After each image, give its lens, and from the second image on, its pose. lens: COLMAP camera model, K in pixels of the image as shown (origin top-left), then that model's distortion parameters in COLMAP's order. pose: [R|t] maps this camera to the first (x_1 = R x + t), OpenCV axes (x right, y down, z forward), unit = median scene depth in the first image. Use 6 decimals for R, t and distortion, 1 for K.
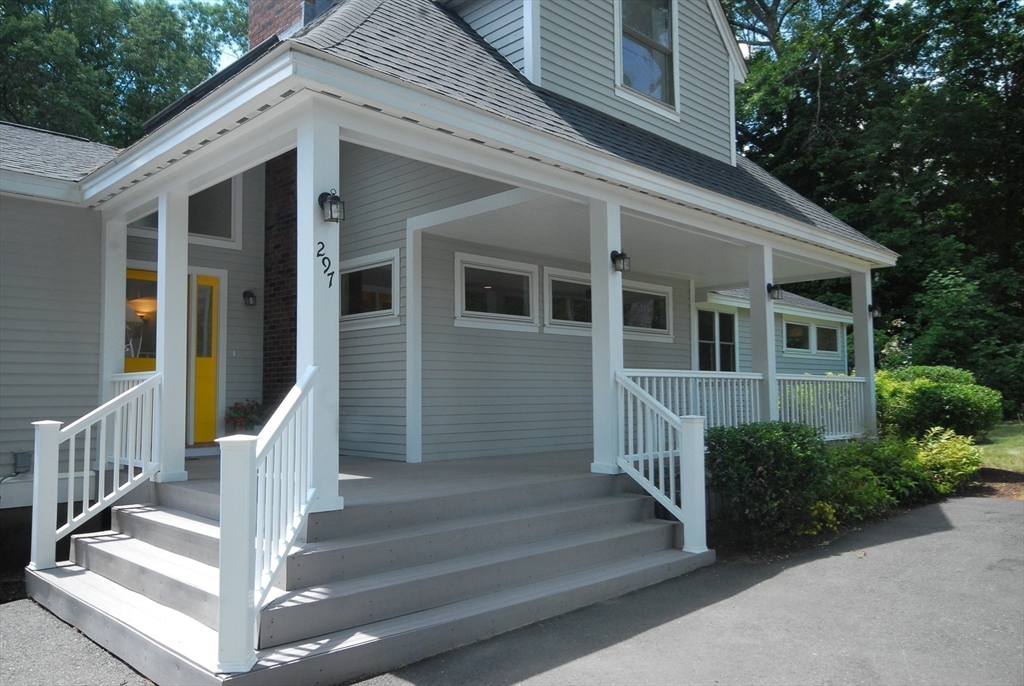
lens RADIAL K [[782.1, 0, 510.2], [0, 782.1, 345.1], [0, 0, 1]] dist [0.001584, 0.001447]
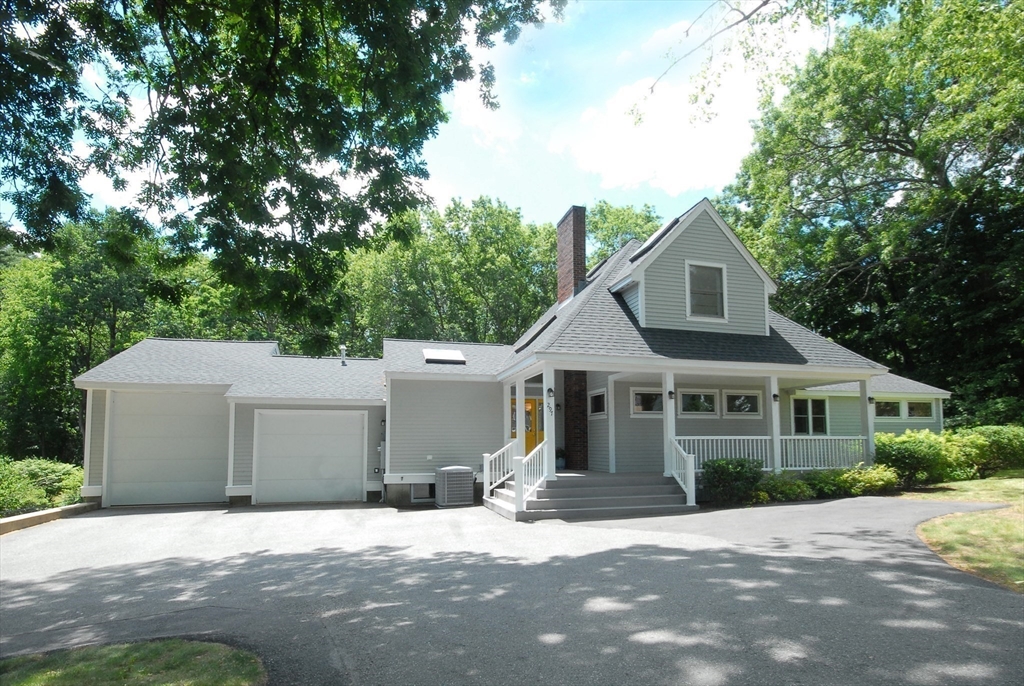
lens RADIAL K [[524.2, 0, 516.5], [0, 524.2, 406.0], [0, 0, 1]] dist [-0.000266, 0.000012]
pose [[0.869659, -0.035141, -0.492401, 0.389633], [0.031180, 0.999382, -0.016253, -0.041698], [0.492668, -0.001219, 0.870217, -0.546708]]
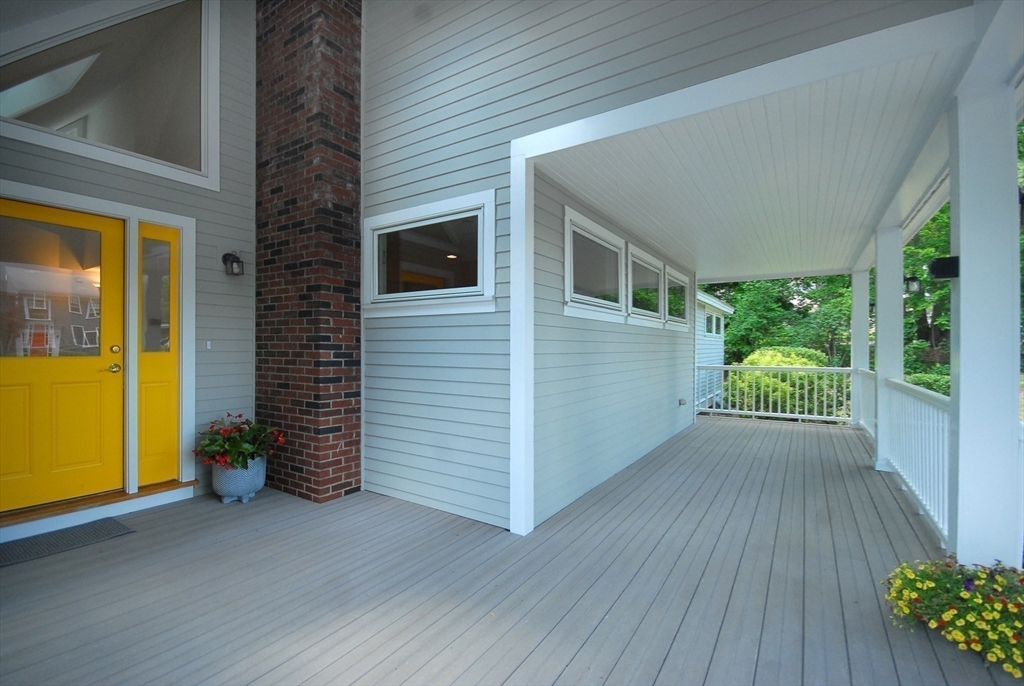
lens RADIAL K [[456.0, 0, 512.2], [0, 456.0, 347.7], [0, 0, 1]] dist [0.000535, 0.000090]
pose [[0.976116, 0.009570, 0.217040, -0.184248], [-0.023409, 0.997846, 0.061278, -0.017532], [-0.215986, -0.064895, 0.974237, 0.564885]]
